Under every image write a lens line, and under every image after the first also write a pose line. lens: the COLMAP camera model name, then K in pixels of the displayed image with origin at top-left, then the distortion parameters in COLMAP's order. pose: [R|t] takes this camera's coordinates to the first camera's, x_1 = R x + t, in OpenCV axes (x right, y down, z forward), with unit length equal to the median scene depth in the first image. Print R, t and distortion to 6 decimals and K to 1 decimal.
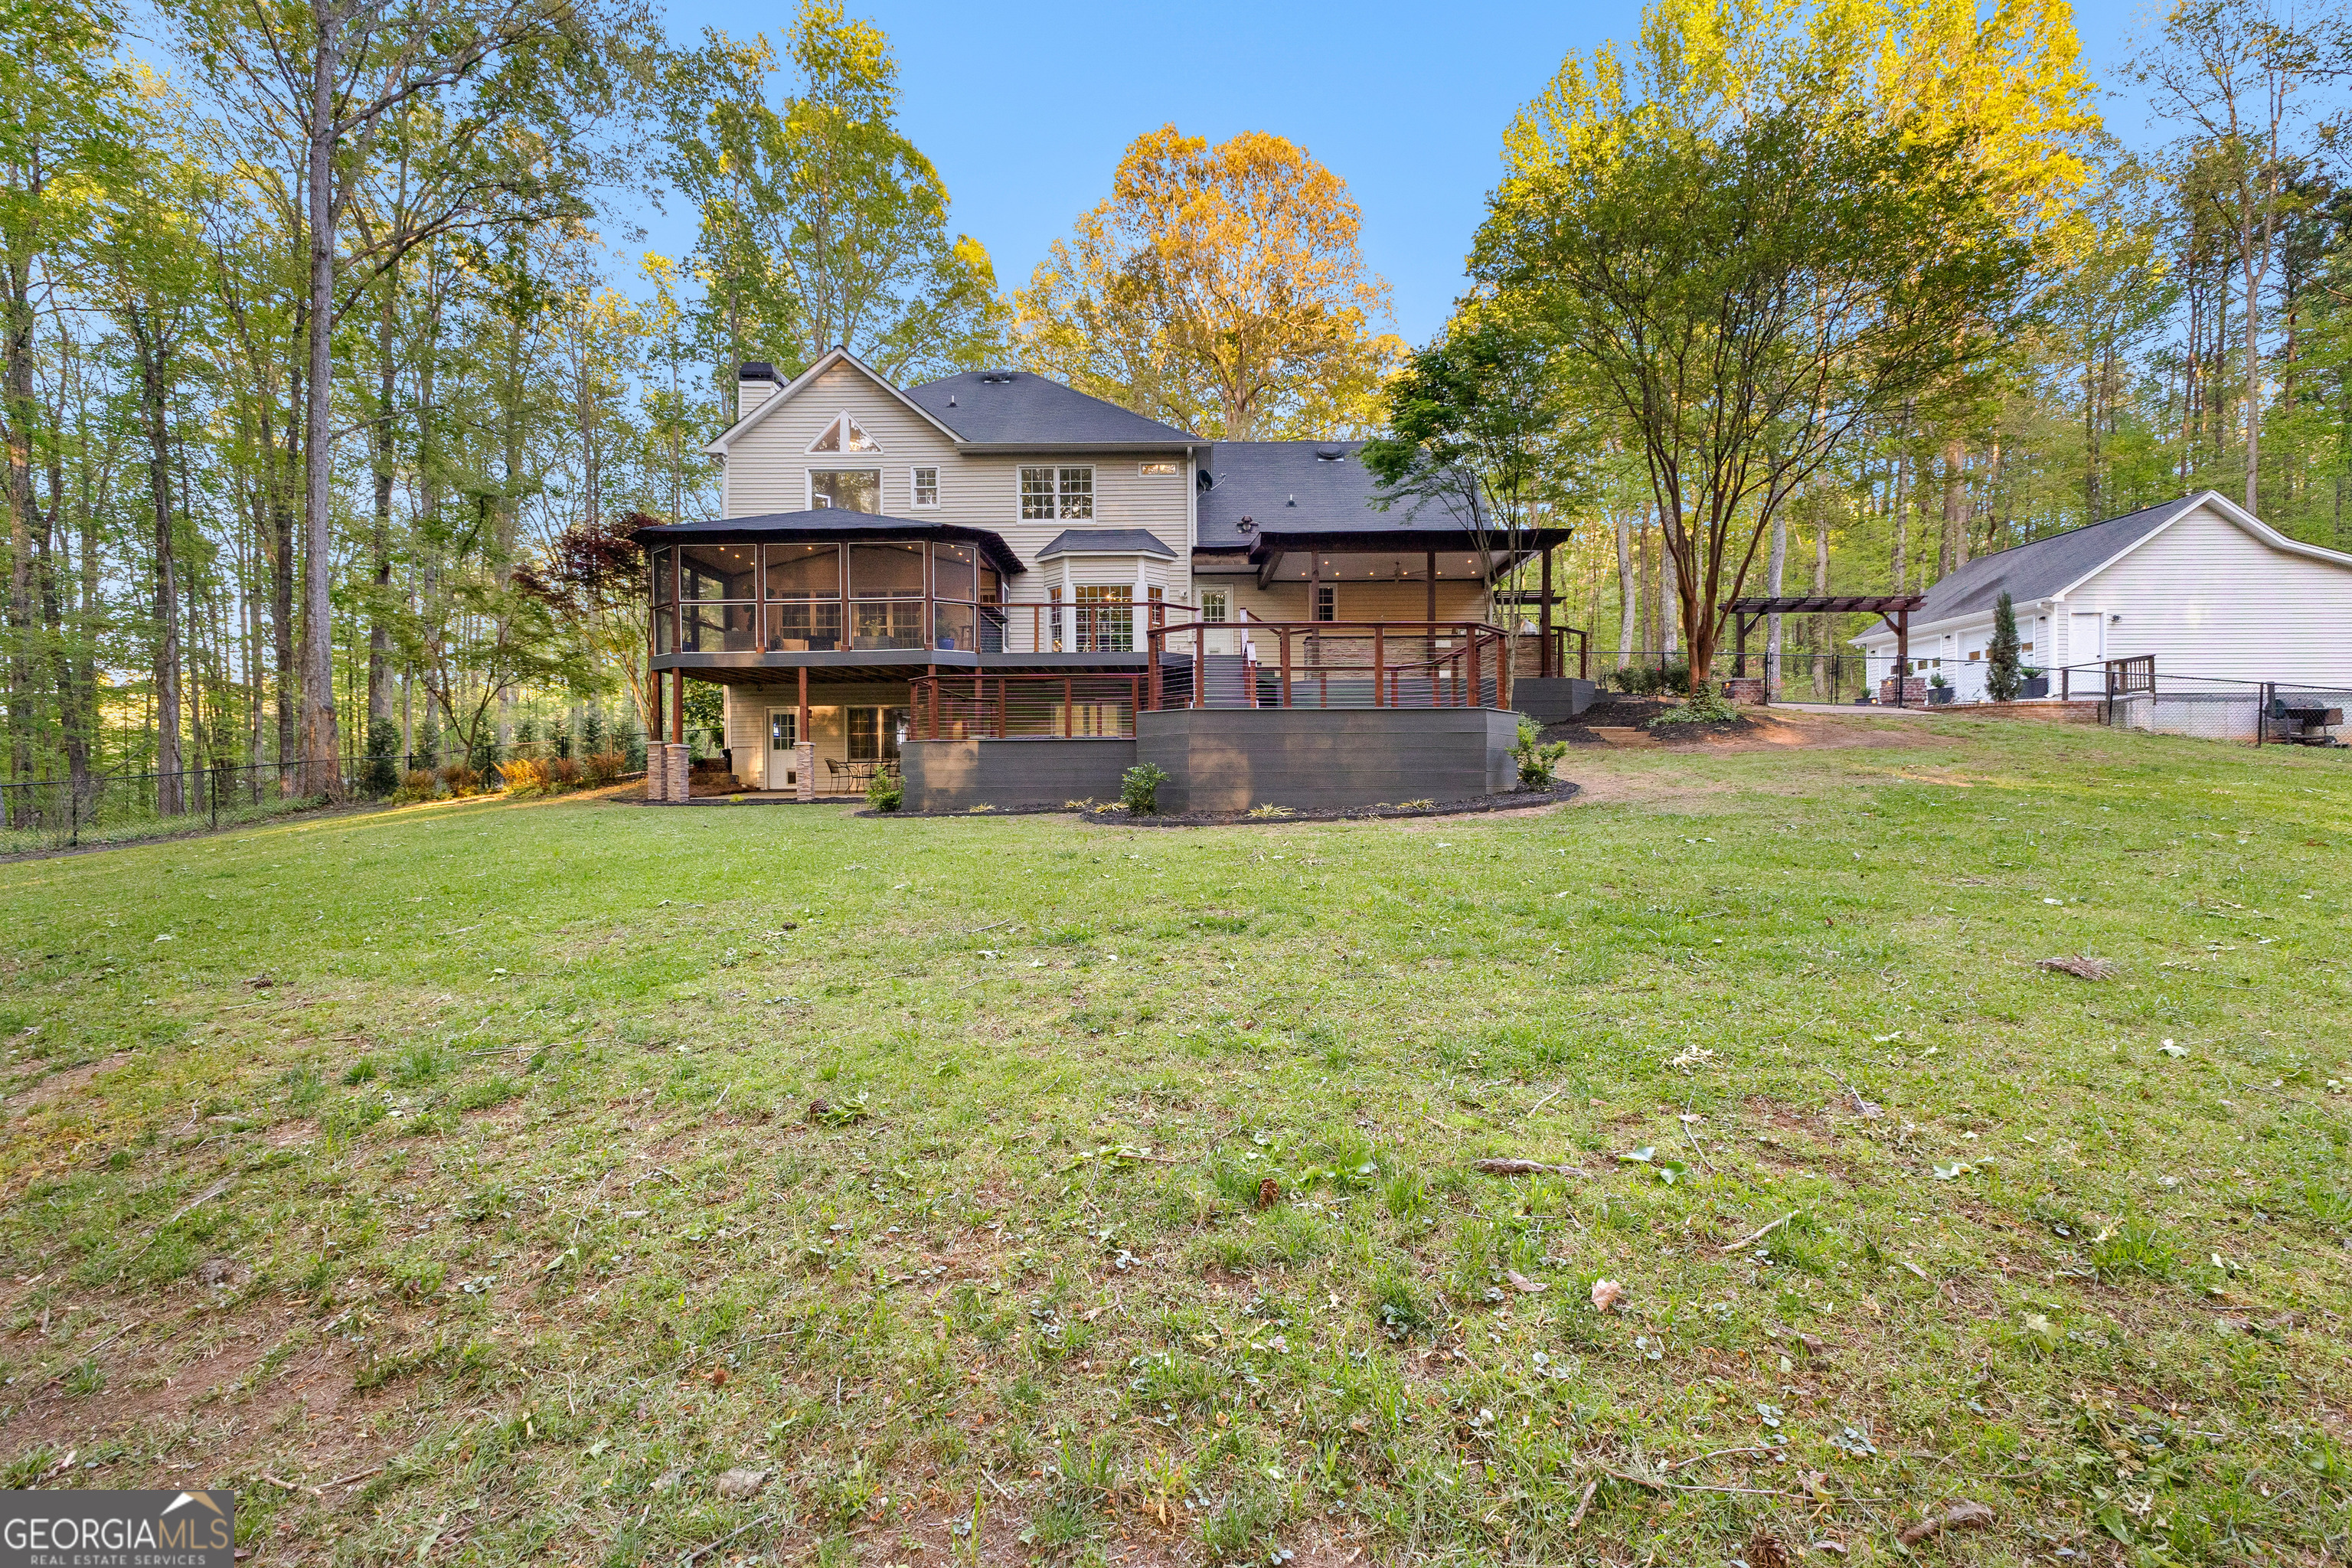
lens RADIAL K [[1020.4, 0, 1194.9], [0, 1020.4, 773.1], [0, 0, 1]] dist [0.015508, -0.002958]
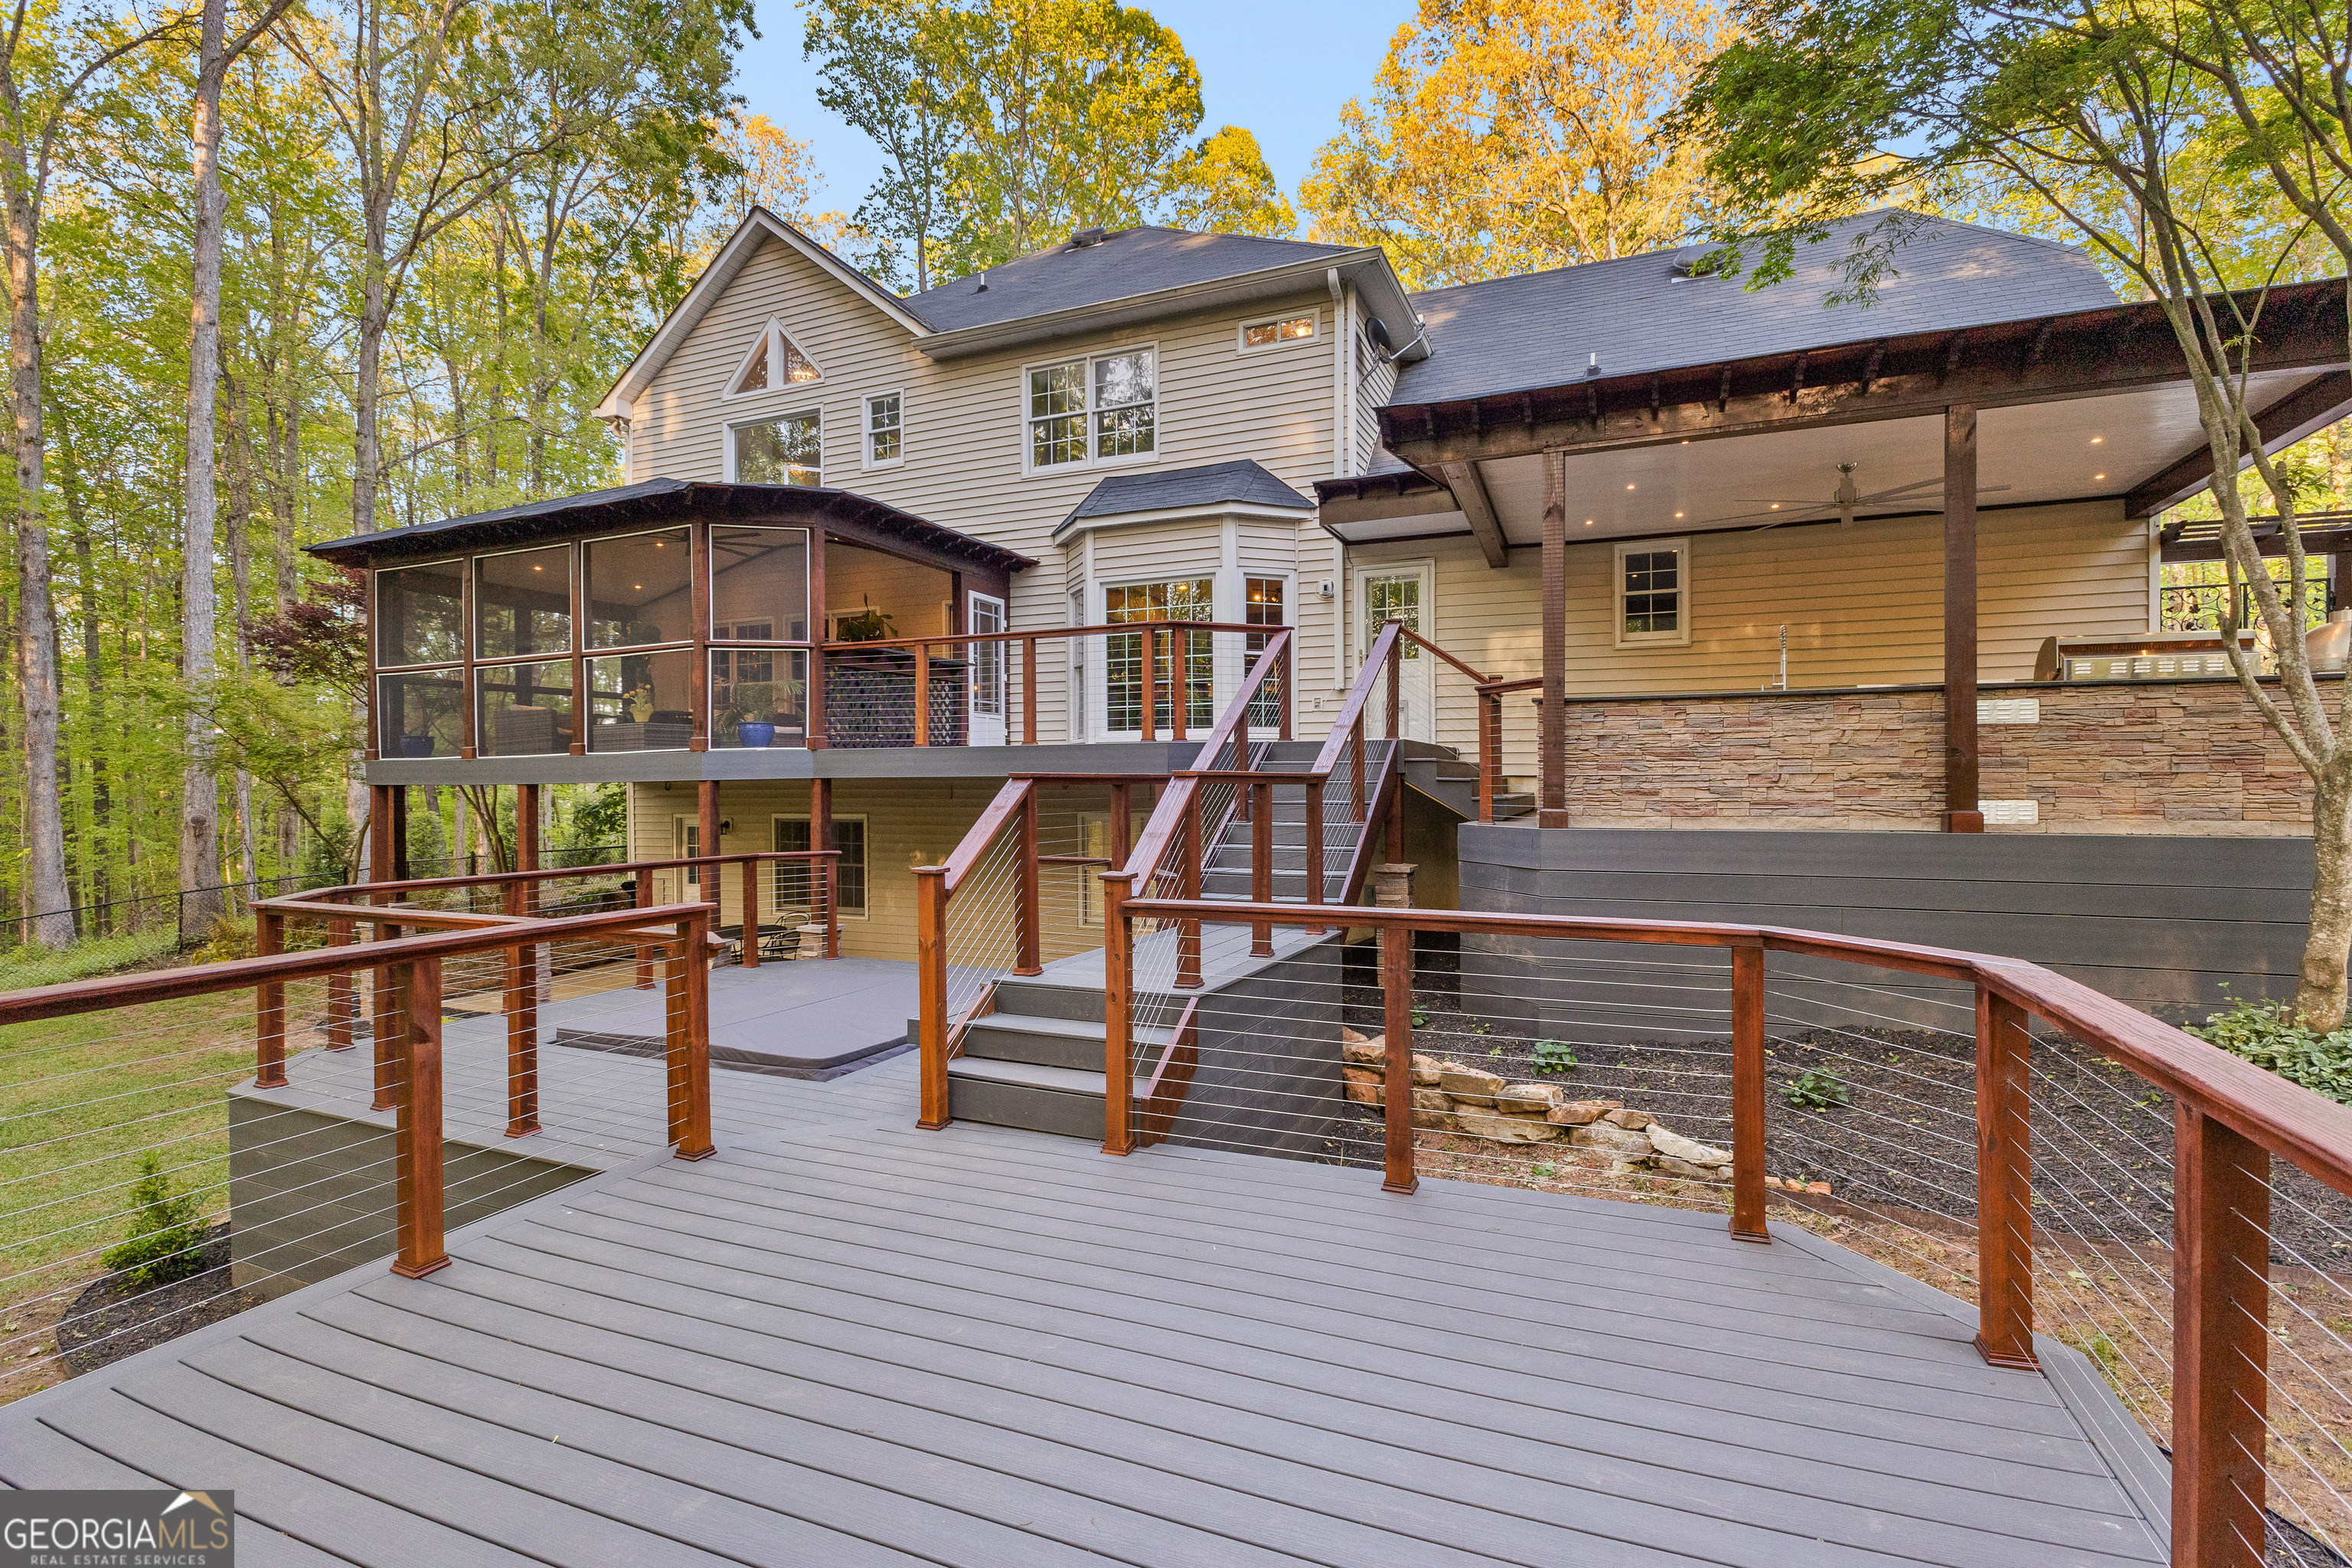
lens RADIAL K [[1067.9, 0, 1180.6], [0, 1067.9, 785.6], [0, 0, 1]] dist [-0.007664, 0.000063]
pose [[0.922576, 0.005514, -0.385776, 0.118330], [0.001751, 0.999828, 0.018480, -0.094428], [0.385811, -0.017724, 0.922408, 0.523117]]
